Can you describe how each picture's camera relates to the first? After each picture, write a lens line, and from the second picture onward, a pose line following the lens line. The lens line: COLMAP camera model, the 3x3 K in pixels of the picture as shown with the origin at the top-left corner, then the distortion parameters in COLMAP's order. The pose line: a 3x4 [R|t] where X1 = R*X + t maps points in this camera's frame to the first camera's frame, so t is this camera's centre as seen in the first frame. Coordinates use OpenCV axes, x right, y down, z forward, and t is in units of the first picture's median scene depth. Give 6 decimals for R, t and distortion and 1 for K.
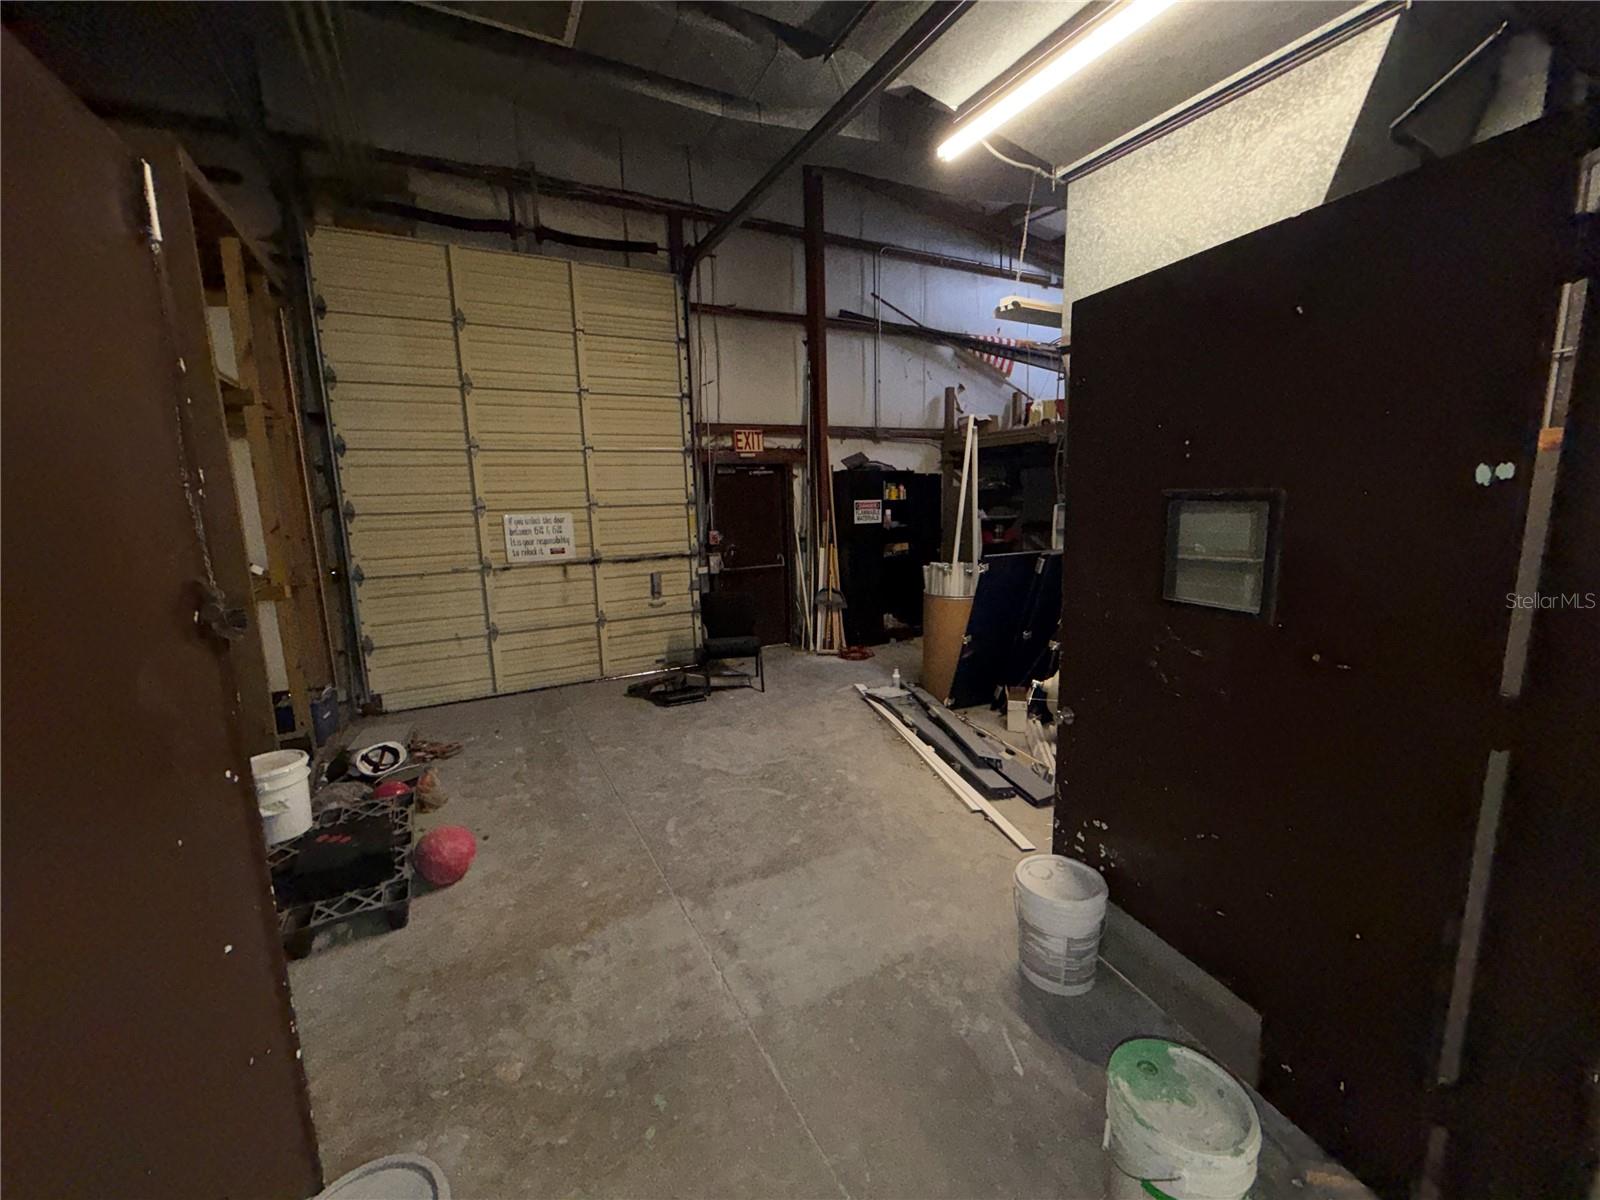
lens RADIAL K [[635.9, 0, 793.7], [0, 635.9, 599.1], [0, 0, 1]] dist [-0.001390, -0.000292]
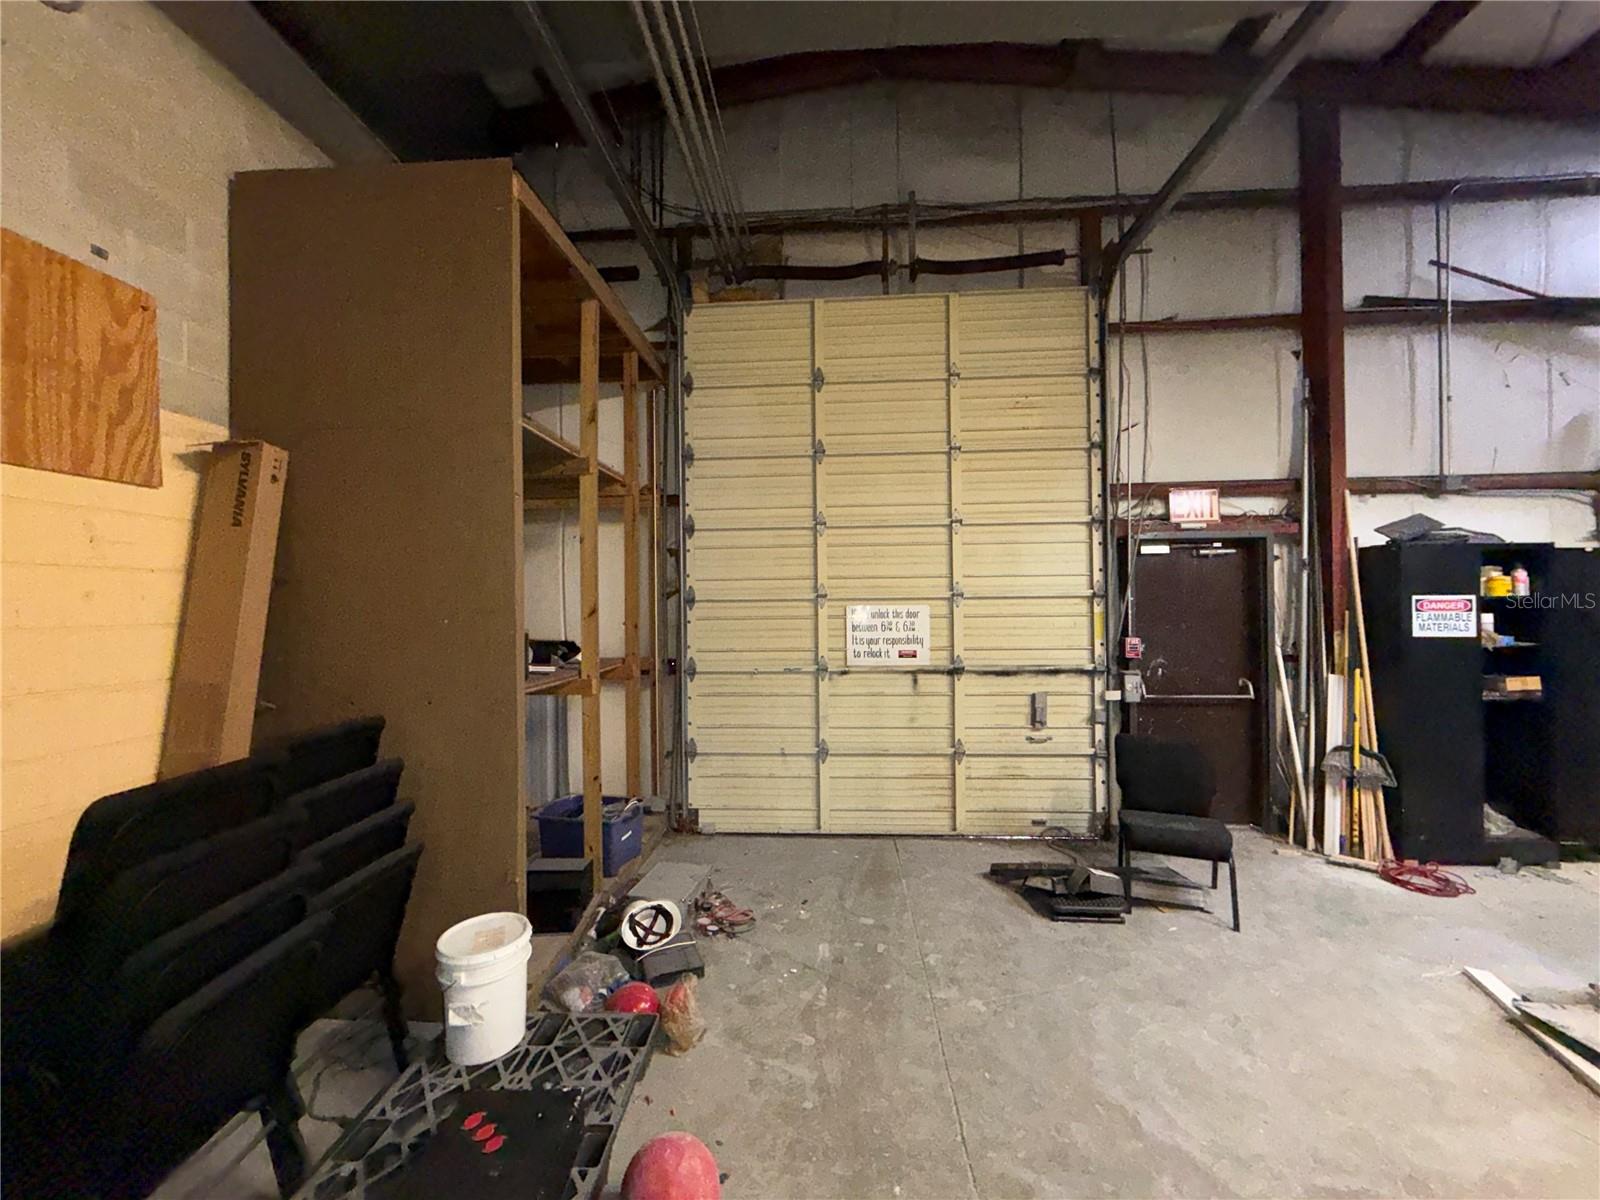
lens RADIAL K [[635.9, 0, 793.7], [0, 635.9, 599.1], [0, 0, 1]] dist [-0.001390, -0.000292]
pose [[0.849516, 0.015962, -0.527321, -0.081934], [-0.097698, 0.987013, -0.127515, -0.029072], [0.518438, 0.159845, 0.840043, 0.264928]]
